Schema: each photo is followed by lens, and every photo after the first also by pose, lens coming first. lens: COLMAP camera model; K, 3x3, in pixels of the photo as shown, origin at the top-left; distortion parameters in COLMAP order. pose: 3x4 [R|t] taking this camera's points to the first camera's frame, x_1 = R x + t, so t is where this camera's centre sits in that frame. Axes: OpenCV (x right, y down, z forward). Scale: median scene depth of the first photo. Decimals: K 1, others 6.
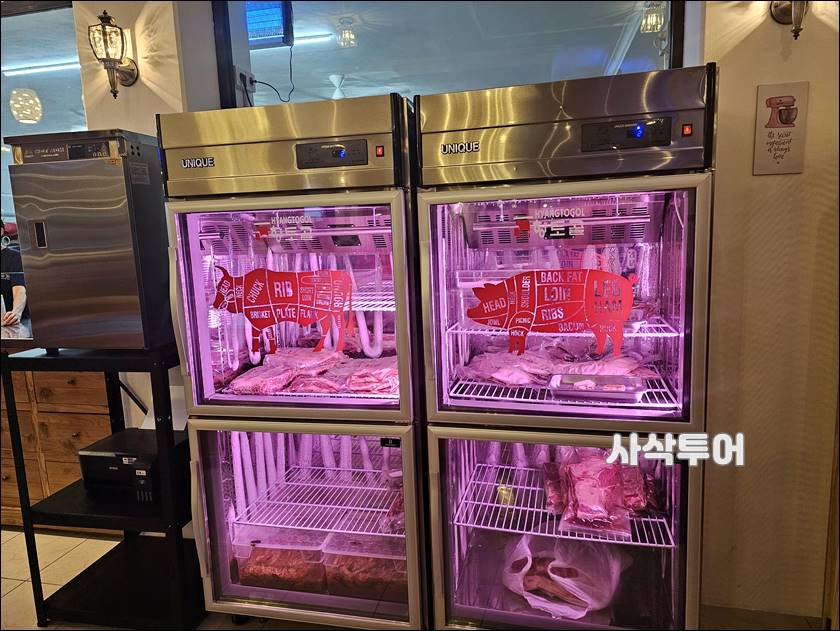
lens RADIAL K [[568.4, 0, 420.0], [0, 568.4, 315.5], [0, 0, 1]] dist [0.055812, -0.001695]
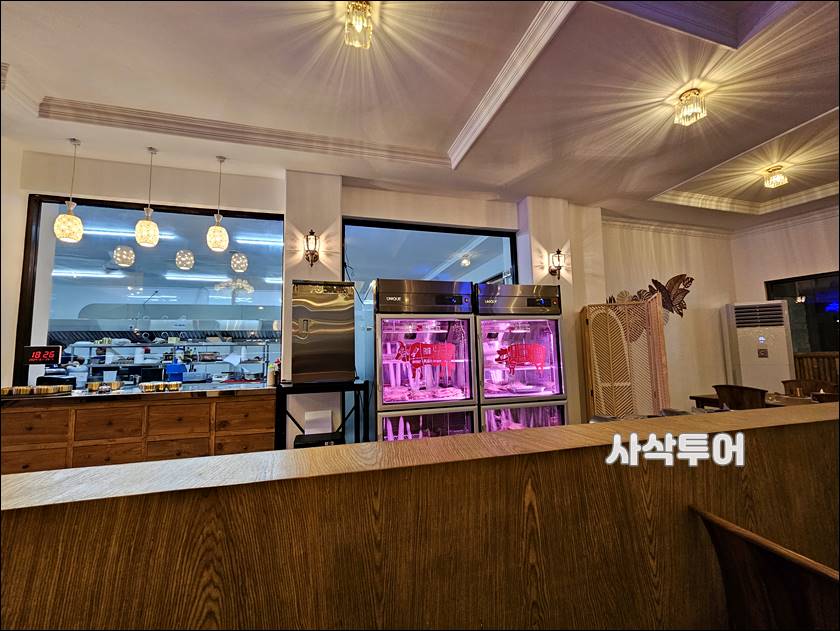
lens RADIAL K [[337.6, 0, 420.0], [0, 337.6, 315.5], [0, 0, 1]] dist [0.001023, 0.000037]
pose [[0.874481, 0.069279, 0.480086, -0.953041], [0.060800, 0.966286, -0.250189, 0.162935], [-0.481234, 0.247975, 0.840787, -0.226512]]
